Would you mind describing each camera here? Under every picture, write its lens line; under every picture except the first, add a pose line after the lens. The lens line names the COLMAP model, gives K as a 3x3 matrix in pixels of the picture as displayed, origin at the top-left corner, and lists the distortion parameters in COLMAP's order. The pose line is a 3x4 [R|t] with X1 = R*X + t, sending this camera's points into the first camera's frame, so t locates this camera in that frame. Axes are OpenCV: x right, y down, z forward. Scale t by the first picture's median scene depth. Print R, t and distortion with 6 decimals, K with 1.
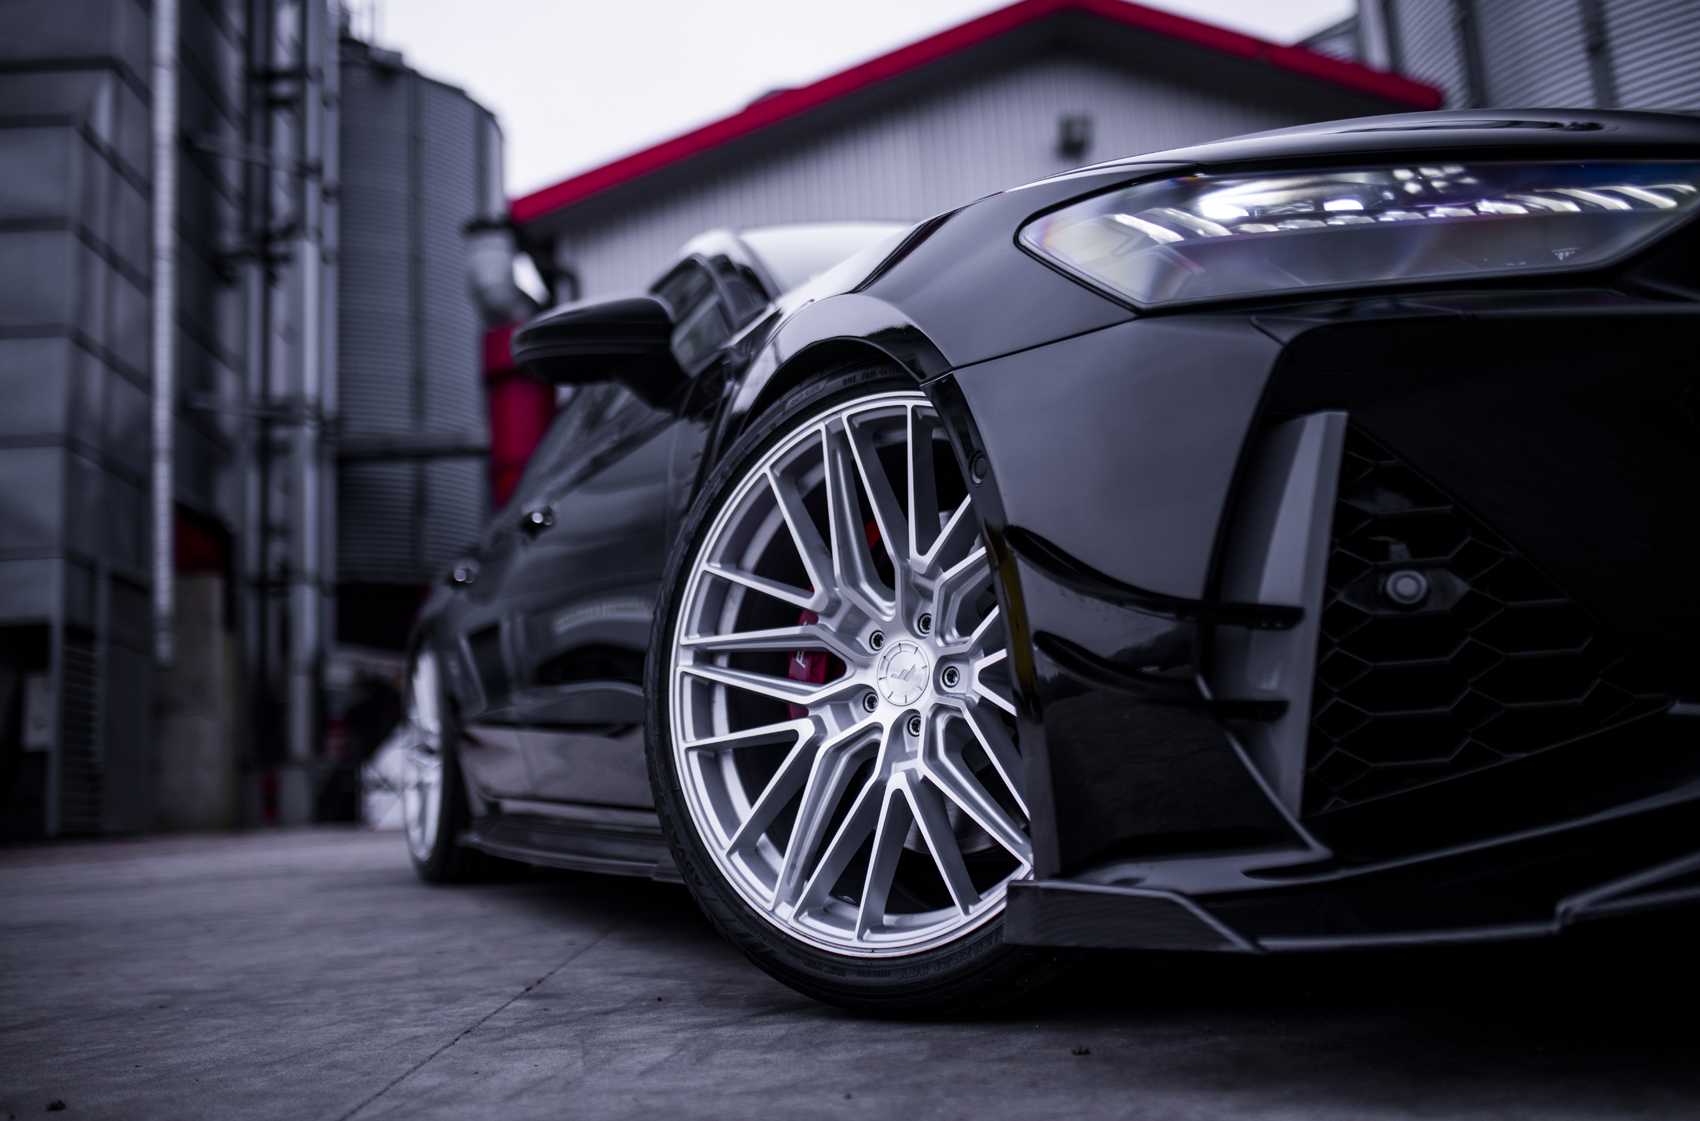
lens RADIAL K [[1627.6, 0, 848.1], [0, 1627.6, 563.1], [0, 0, 1]] dist [-0.063984, 0.094416]
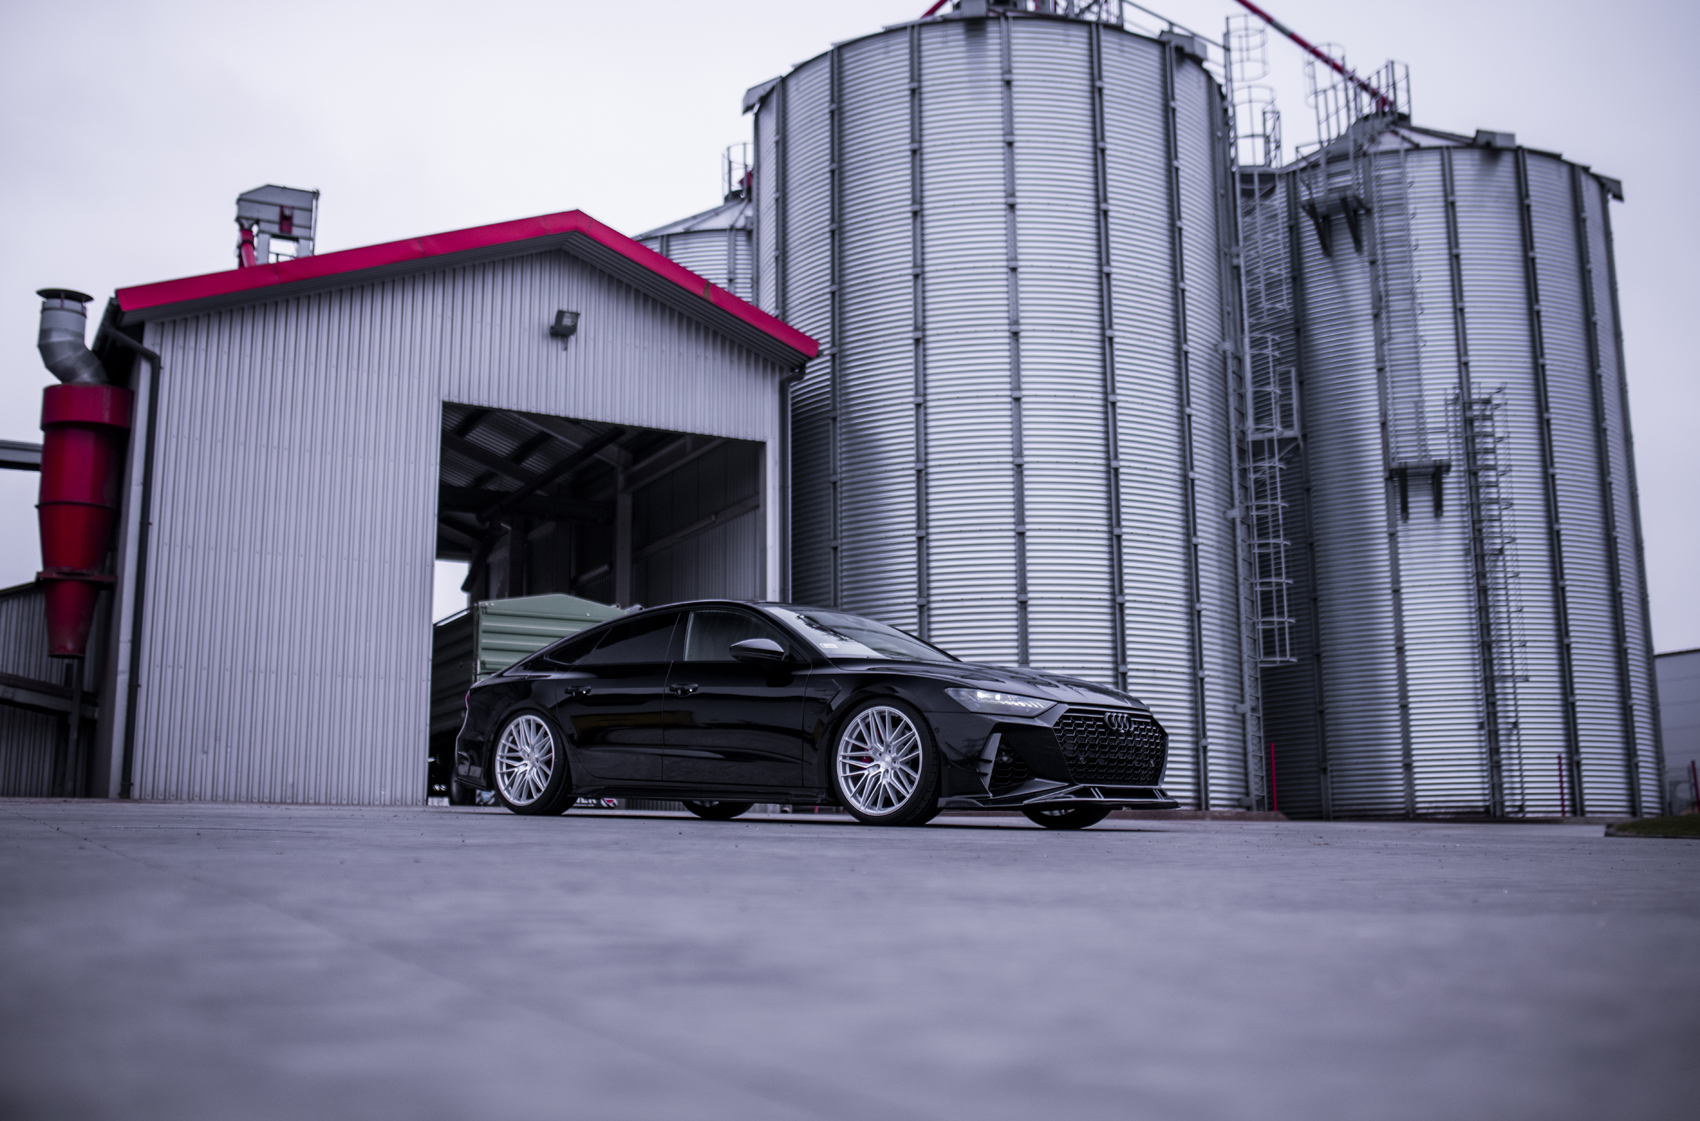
lens RADIAL K [[1728.9, 0, 854.0], [0, 1728.9, 555.8], [0, 0, 1]] dist [-0.070947, 0.113154]
pose [[0.882089, 0.137270, 0.450639, -2.881885], [-0.125768, 0.990504, -0.055537, -0.278146], [-0.453983, -0.007687, 0.890977, -4.153325]]
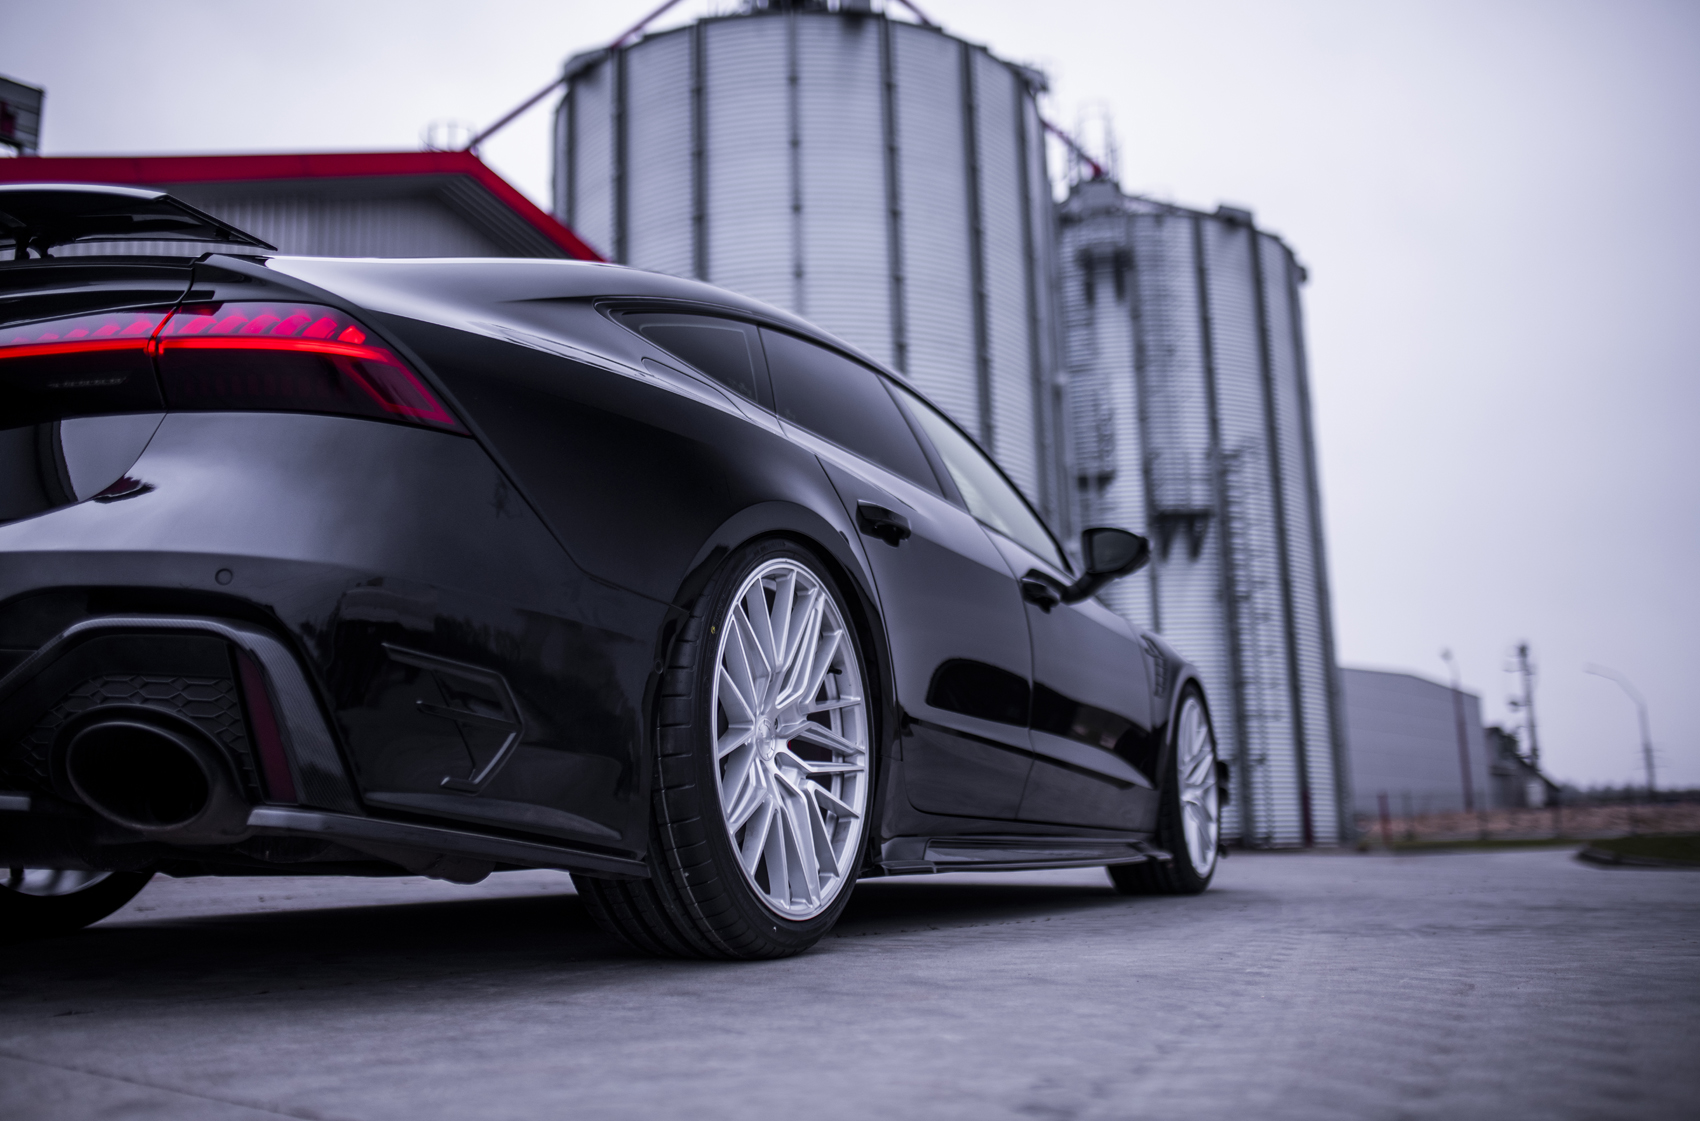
lens RADIAL K [[1627.6, 0, 848.1], [0, 1627.6, 563.1], [0, 0, 1]] dist [-0.063984, 0.094416]
pose [[0.656430, 0.185587, 0.731202, -5.156814], [-0.138523, 0.982440, -0.124995, 0.376517], [-0.741560, -0.019238, 0.670611, 0.170998]]
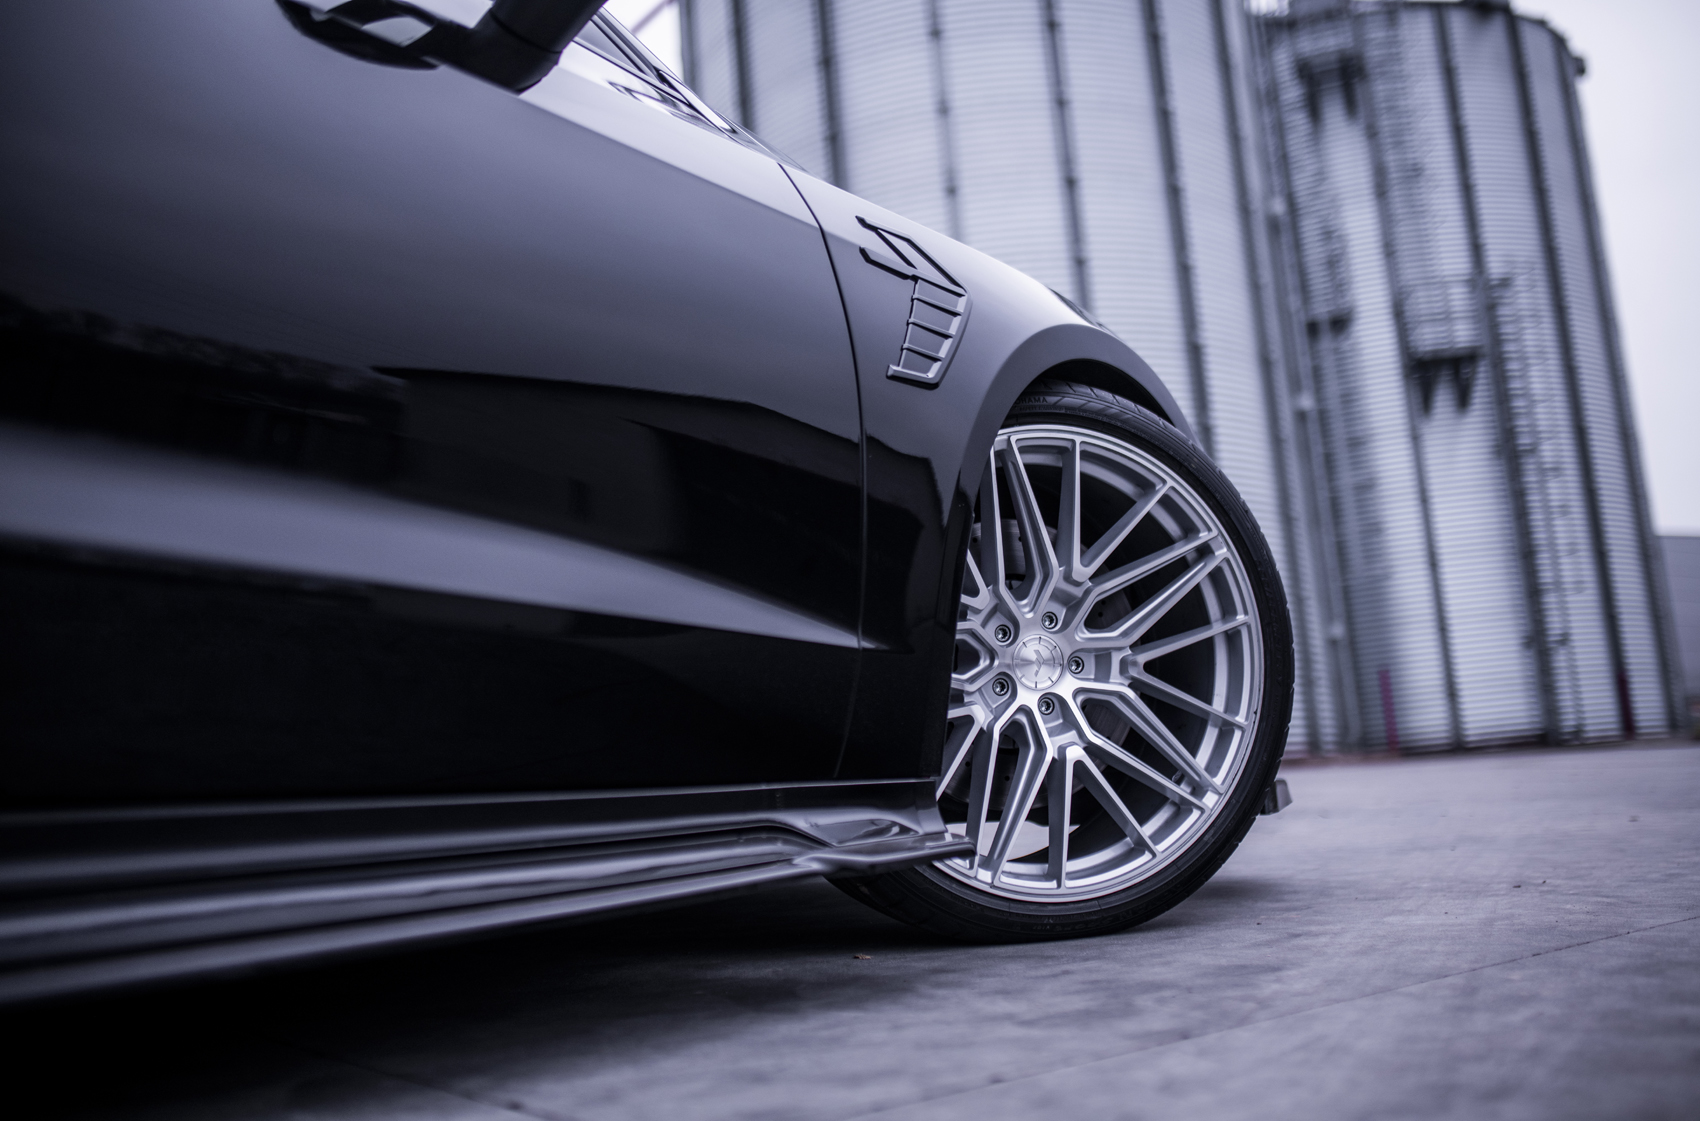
lens RADIAL K [[1627.6, 0, 848.1], [0, 1627.6, 563.1], [0, 0, 1]] dist [-0.063984, 0.094416]
pose [[0.785744, 0.095793, 0.611089, -3.080361], [-0.073688, 0.995396, -0.061287, 0.335576], [-0.614147, 0.003126, 0.789186, 1.001450]]
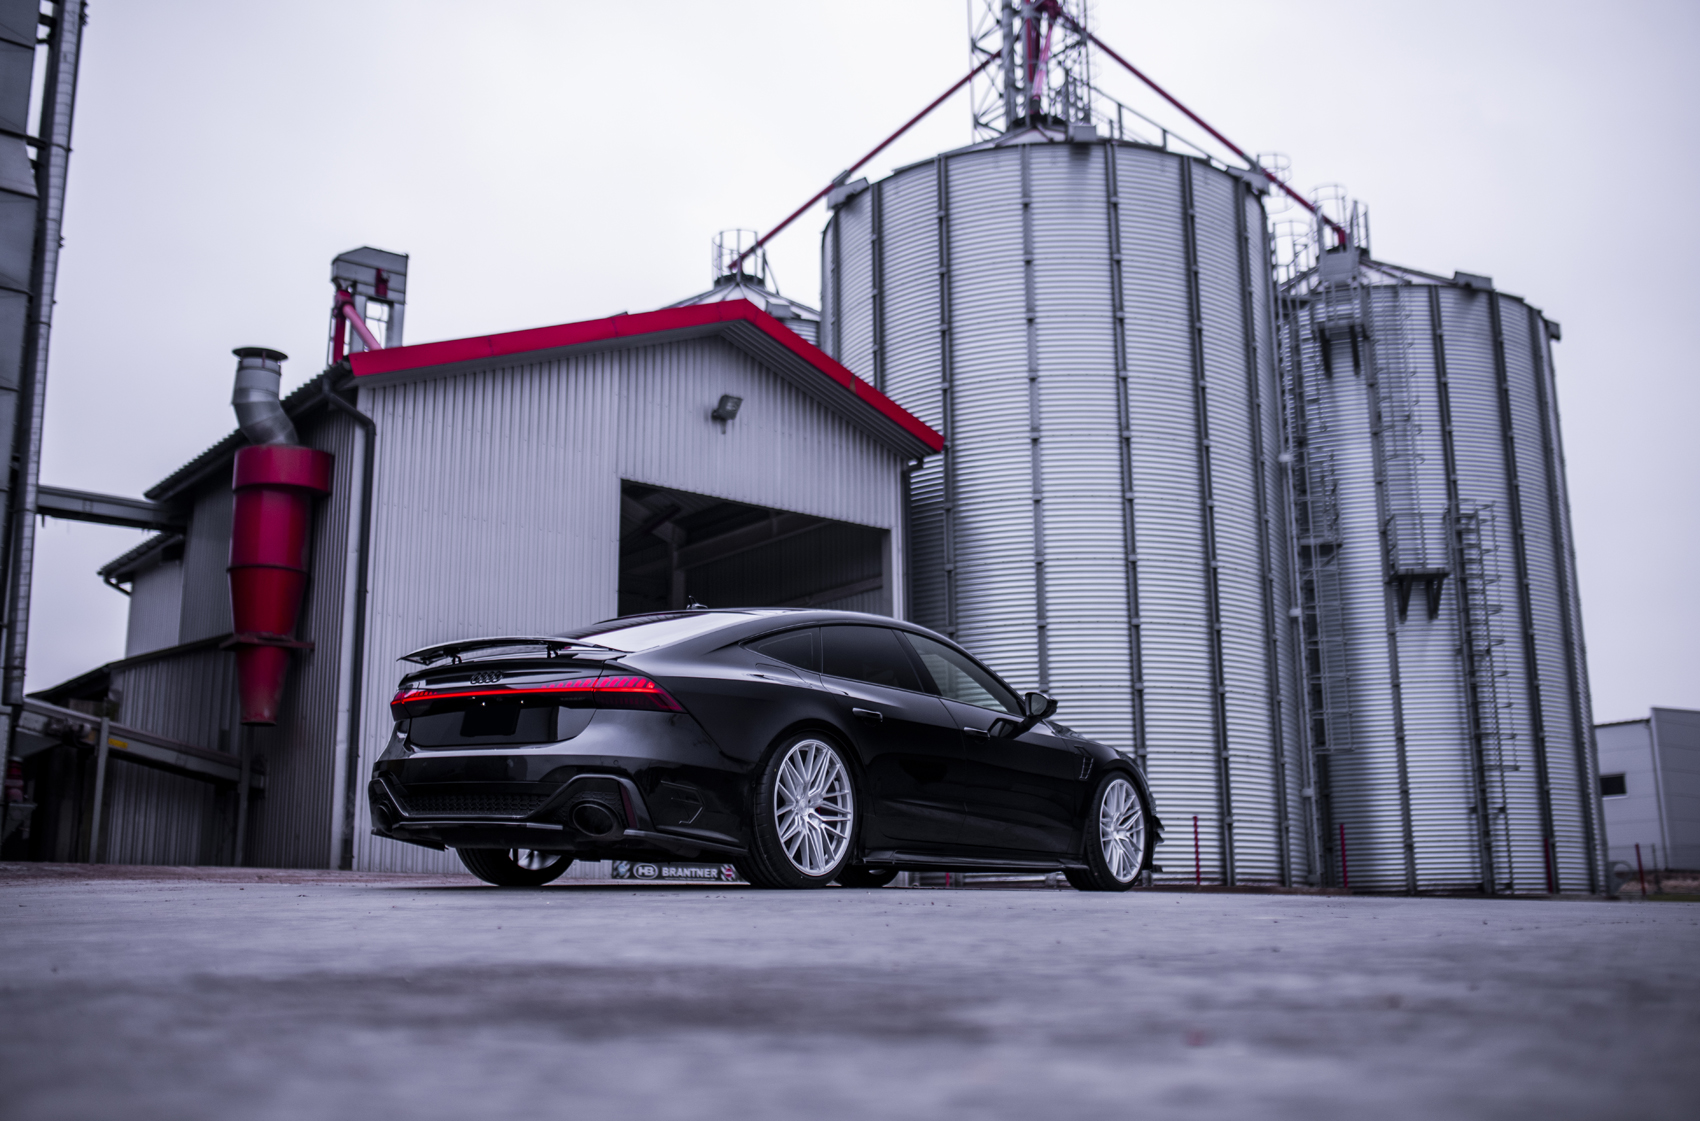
lens RADIAL K [[1728.9, 0, 854.0], [0, 1728.9, 555.8], [0, 0, 1]] dist [-0.070947, 0.113154]
pose [[0.781571, 0.188584, 0.594628, -6.798548], [-0.144324, 0.982013, -0.121744, 0.233321], [-0.606891, 0.009332, 0.794730, -2.512503]]
